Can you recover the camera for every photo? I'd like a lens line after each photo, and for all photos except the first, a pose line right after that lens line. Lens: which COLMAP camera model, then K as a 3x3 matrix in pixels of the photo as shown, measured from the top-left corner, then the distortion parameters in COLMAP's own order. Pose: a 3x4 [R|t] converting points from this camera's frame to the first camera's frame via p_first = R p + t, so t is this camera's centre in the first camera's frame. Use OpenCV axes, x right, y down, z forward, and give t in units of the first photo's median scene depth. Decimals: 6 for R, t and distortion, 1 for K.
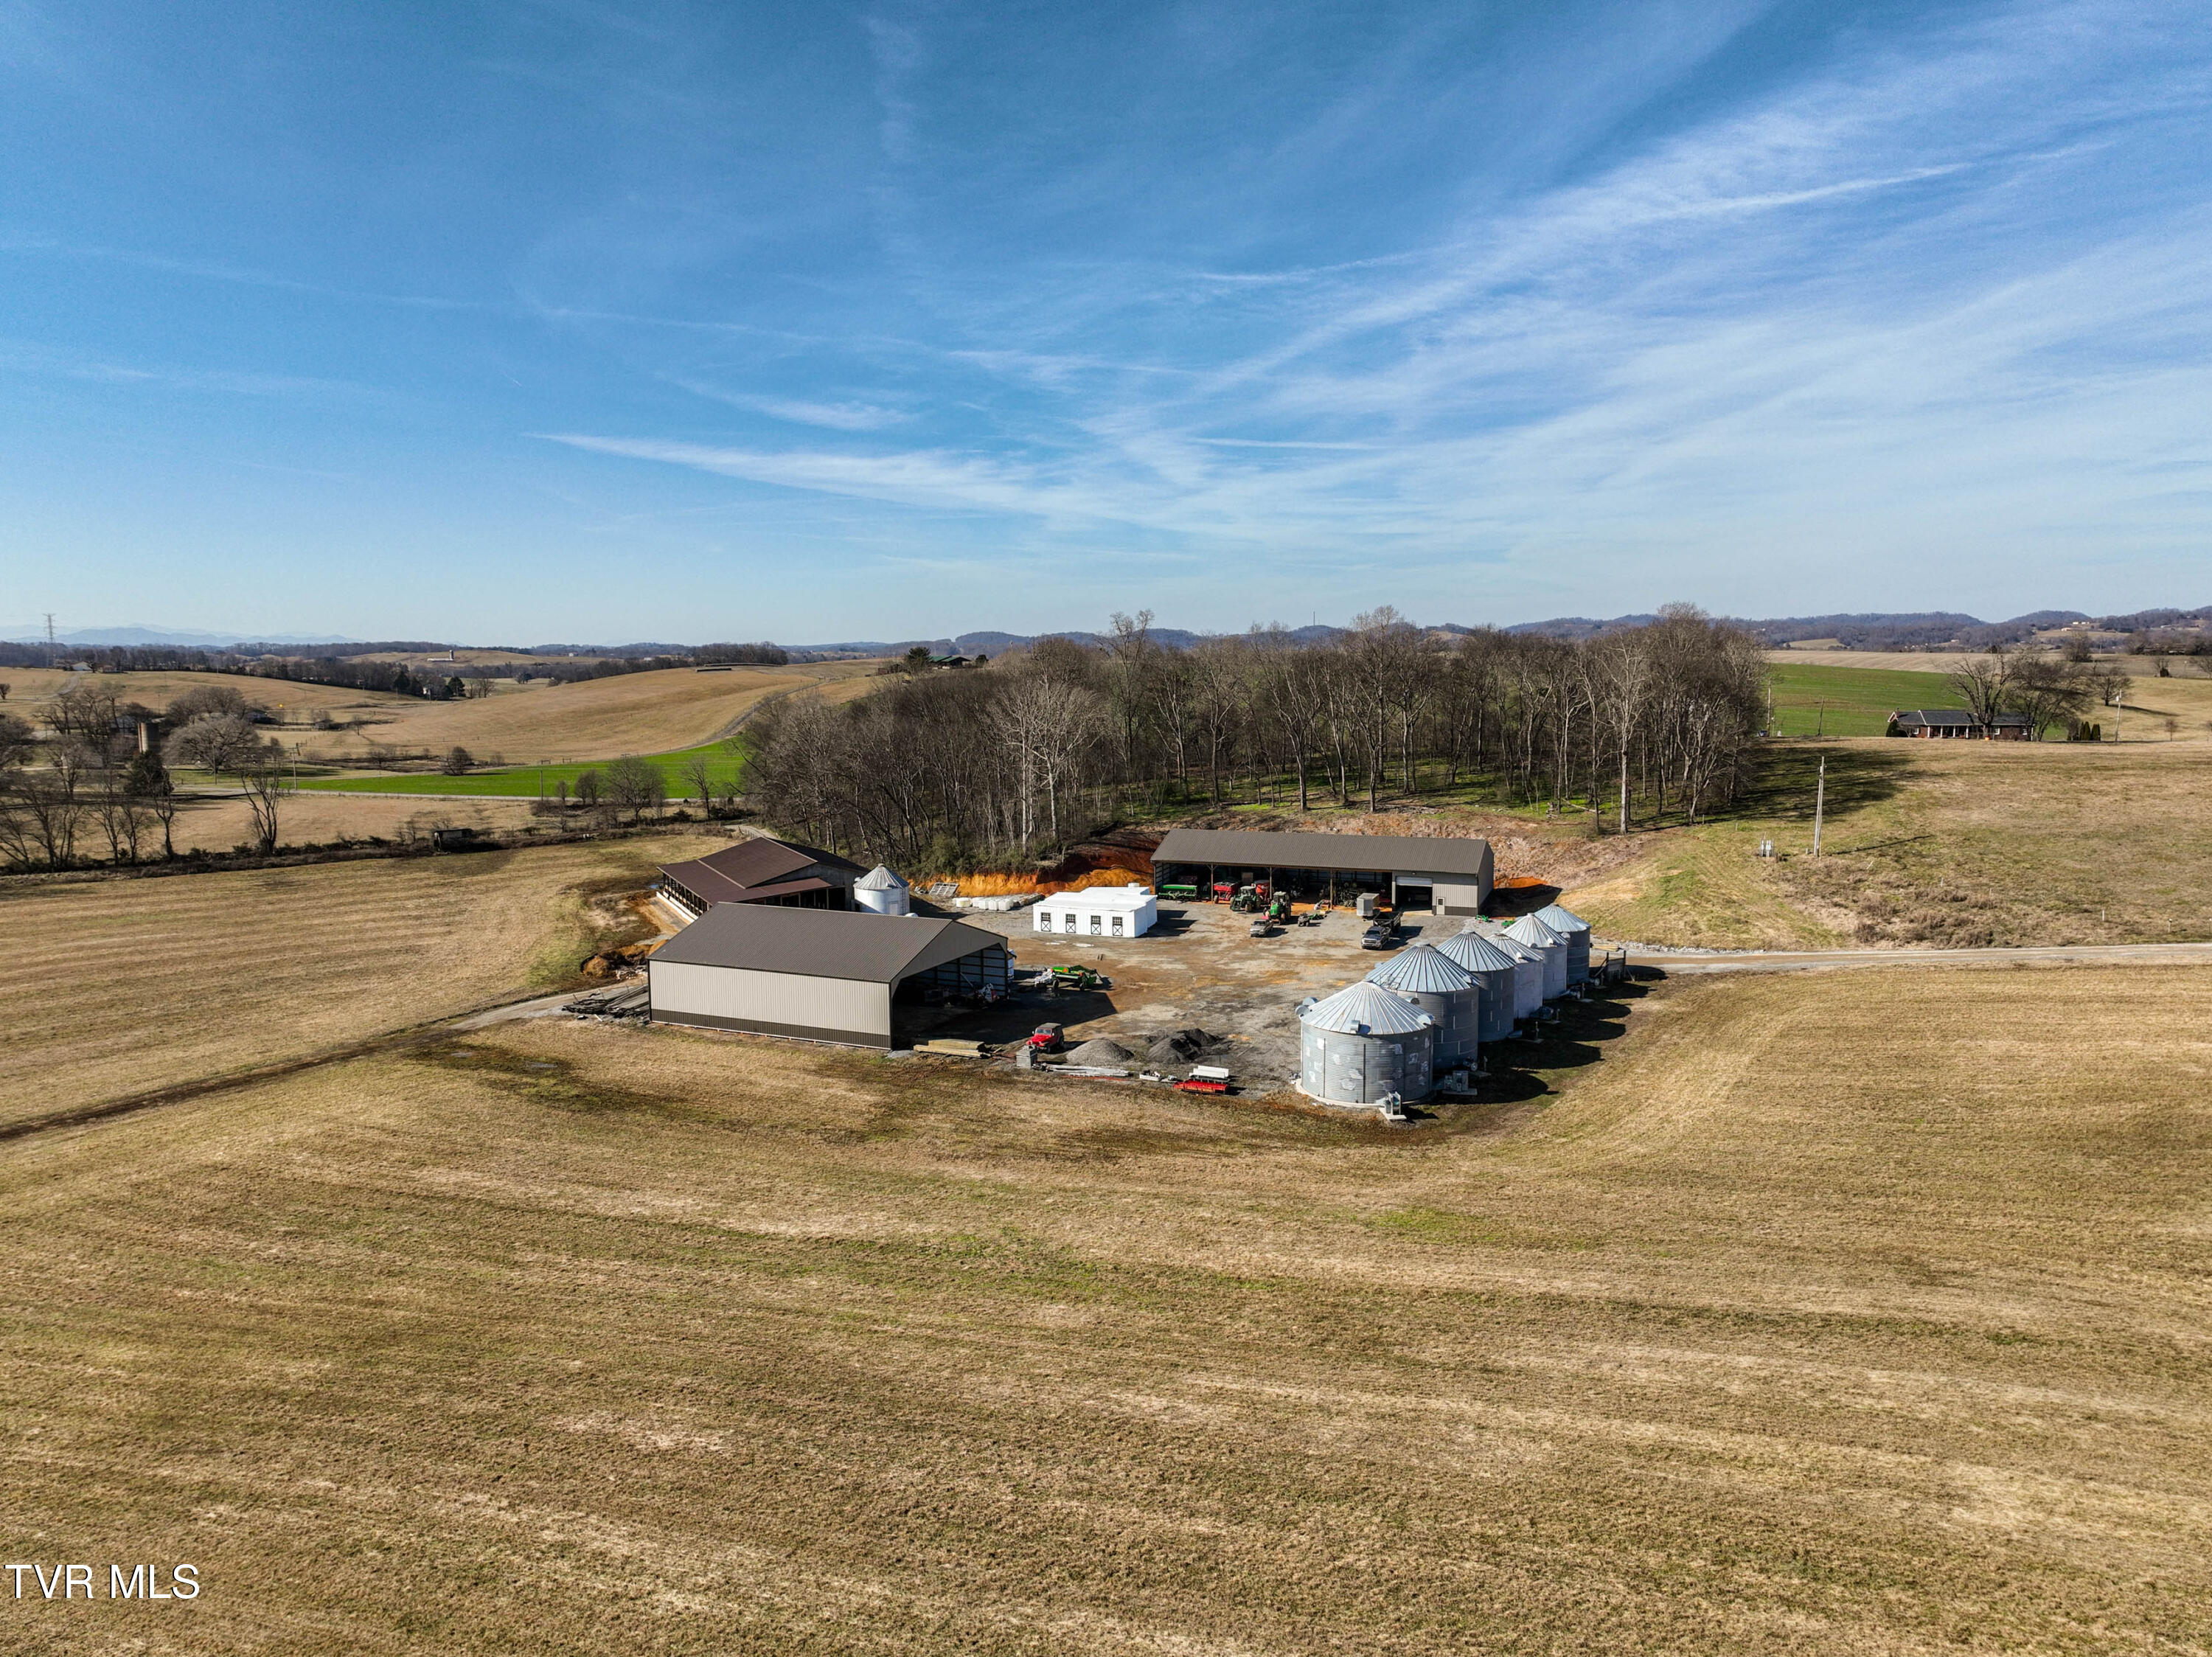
lens RADIAL K [[1556.8, 0, 1112.4], [0, 1556.8, 850.9], [0, 0, 1]] dist [0.001813, 0.011974]
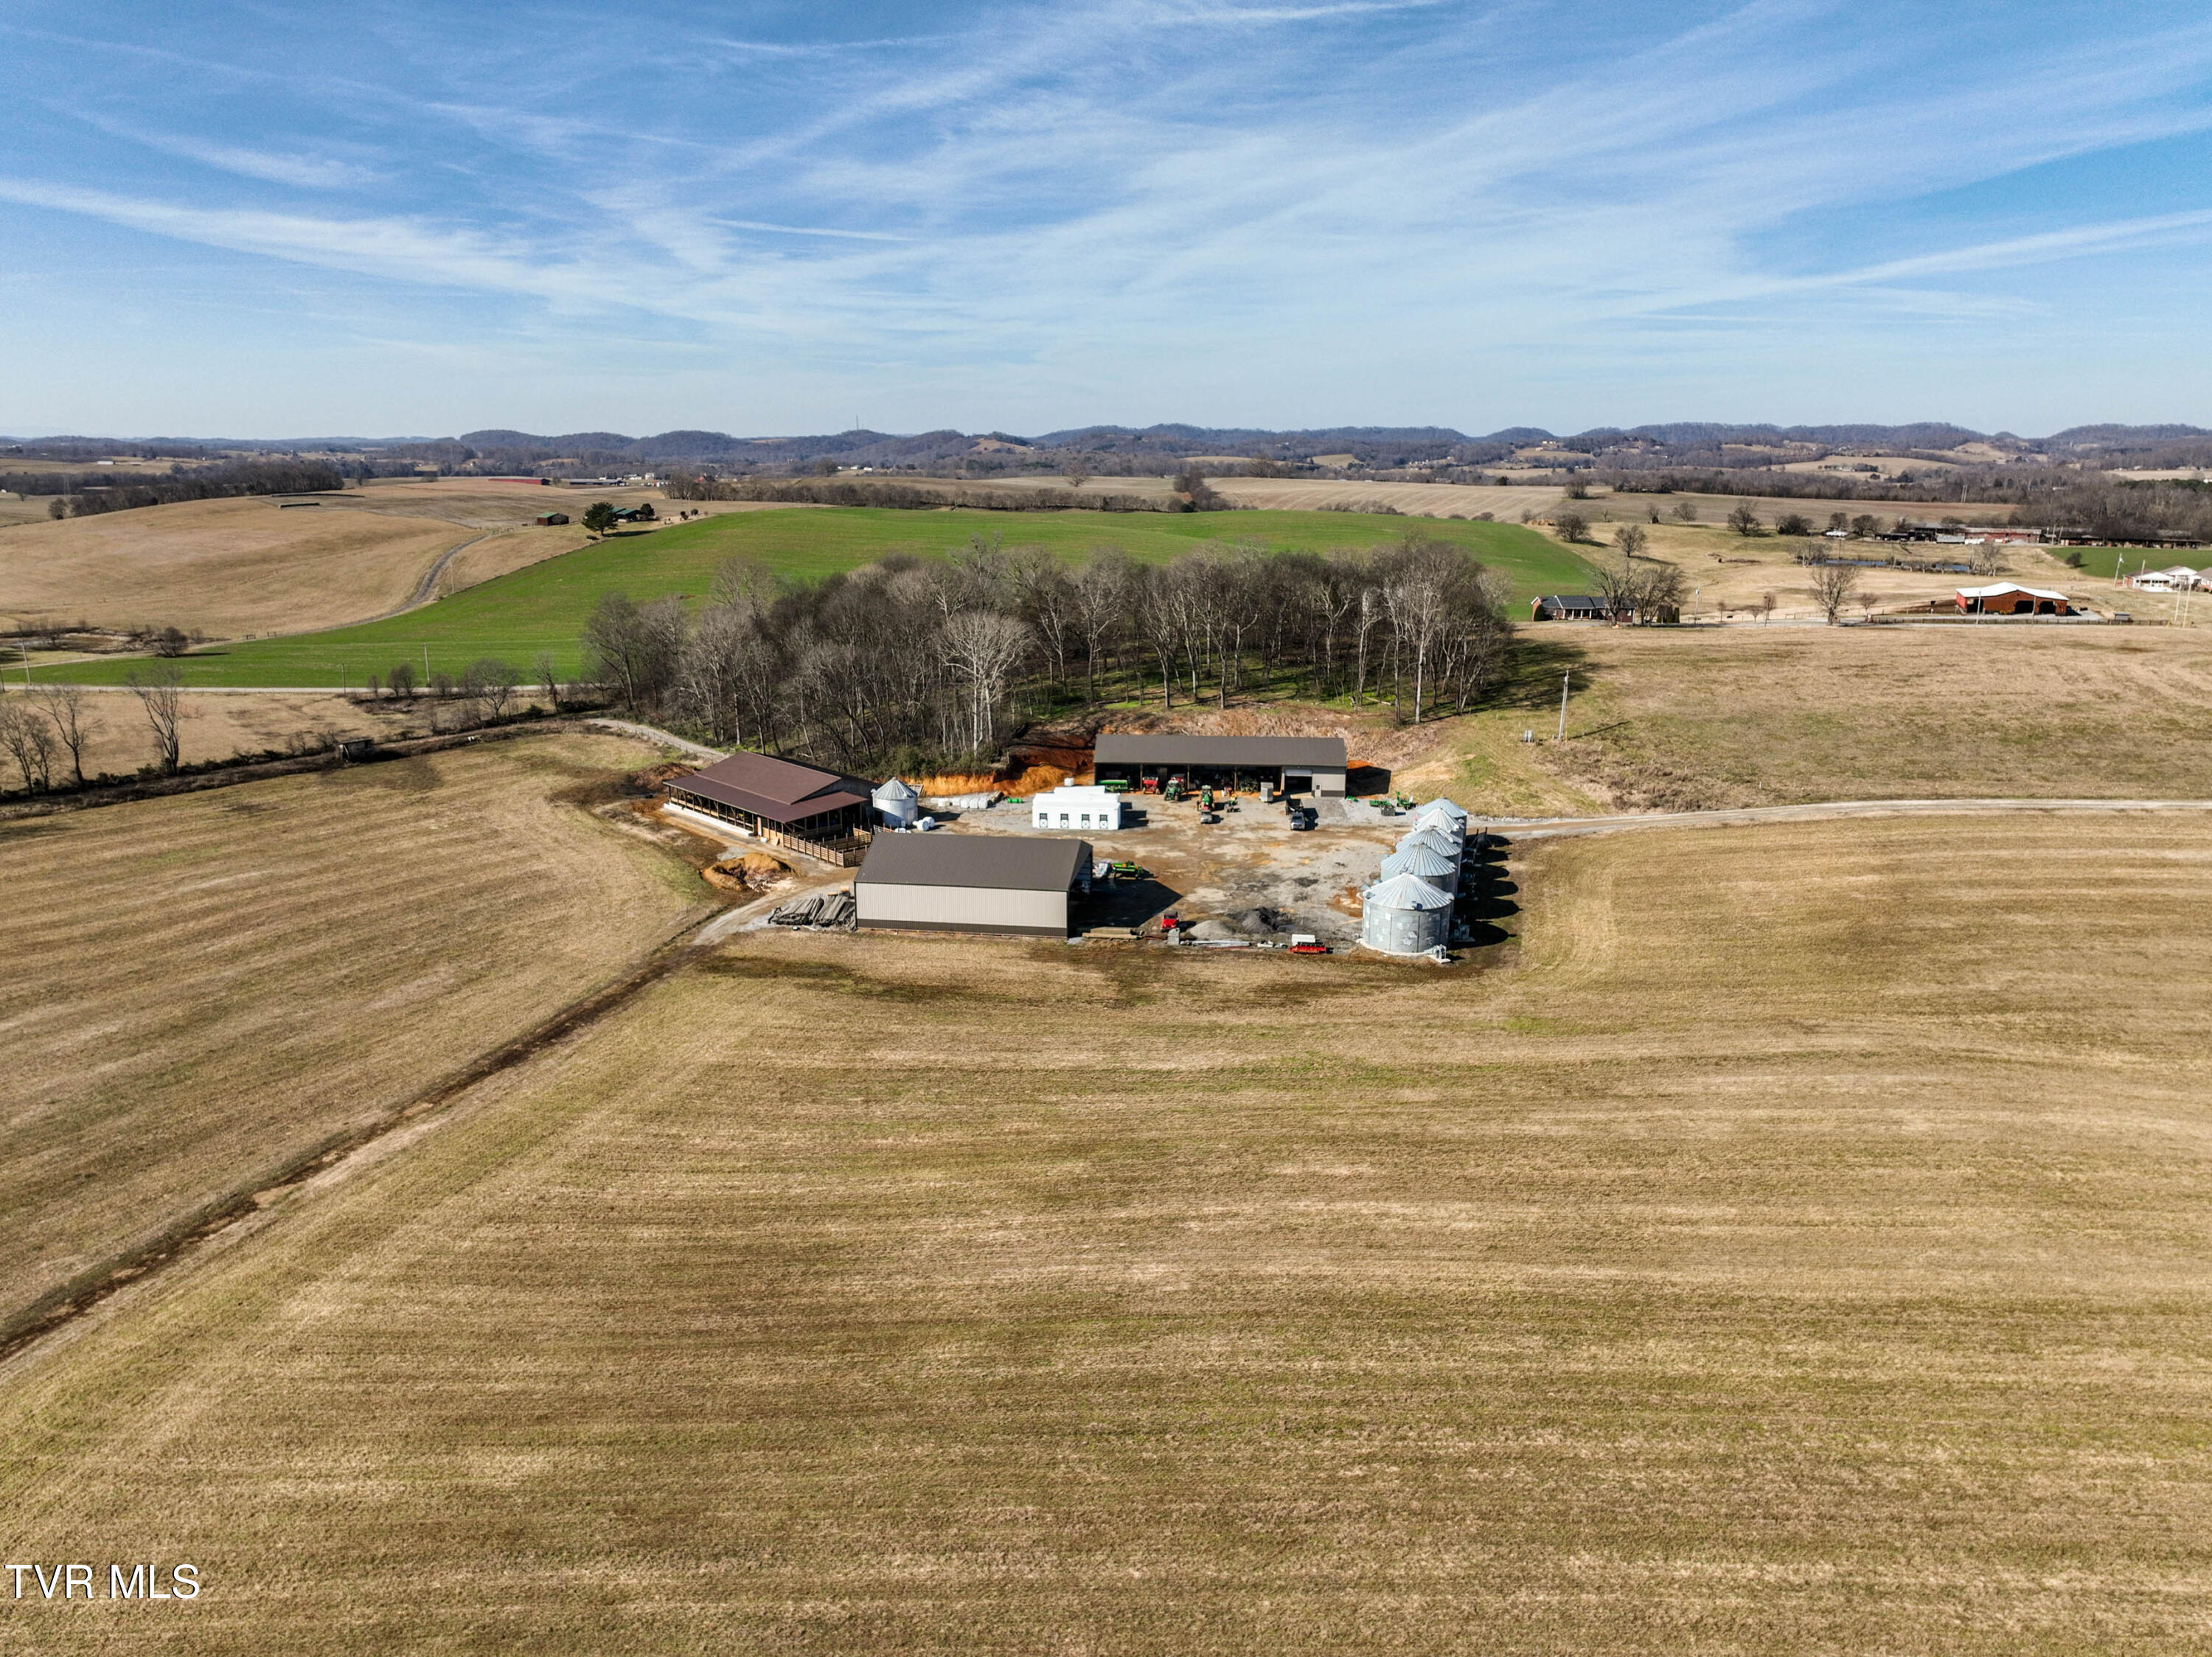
lens RADIAL K [[1556.8, 0, 1118.4], [0, 1556.8, 835.1], [0, 0, 1]] dist [0.001813, 0.011974]
pose [[0.955574, -0.059611, 0.288659, -0.135872], [0.025839, 0.992507, 0.119426, -0.035745], [-0.293615, -0.106662, 0.949954, -0.091981]]
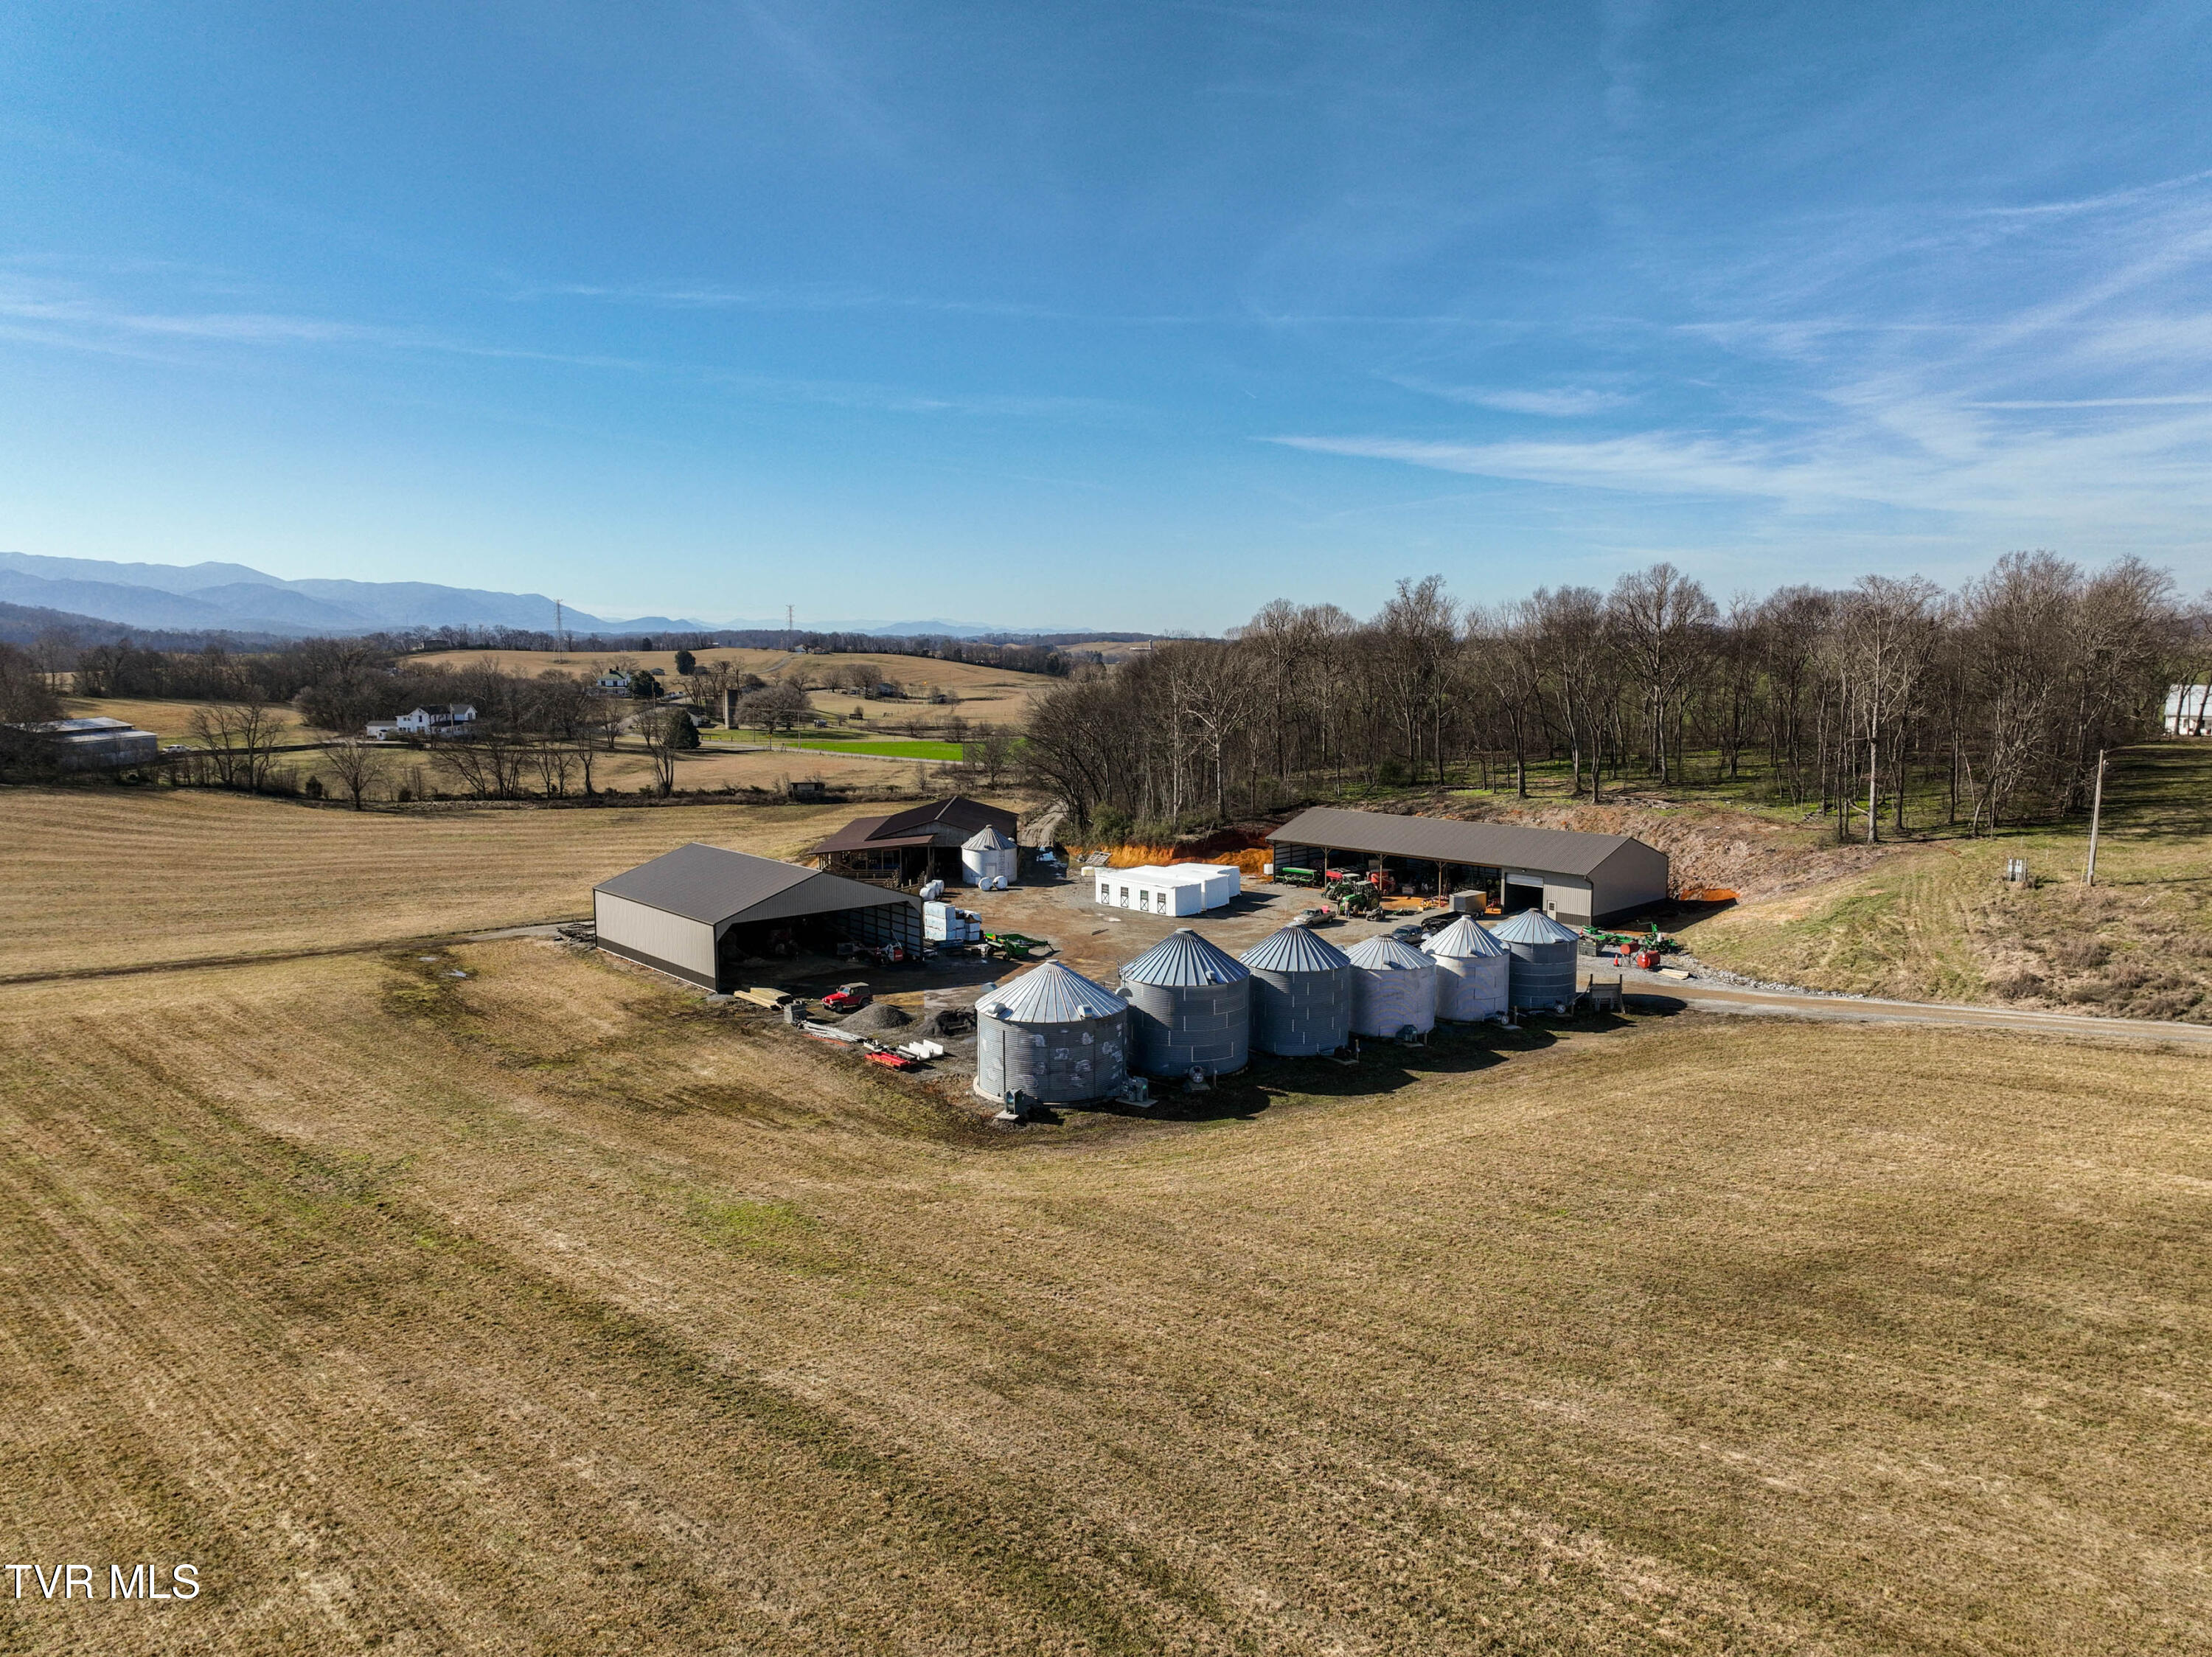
lens RADIAL K [[1556.8, 0, 1108.4], [0, 1556.8, 863.4], [0, 0, 1]] dist [0.001813, 0.011974]
pose [[0.901861, 0.065968, -0.426961, 0.137991], [-0.060943, 0.997817, 0.025441, 0.001145], [0.427707, 0.003076, 0.903912, 0.055663]]
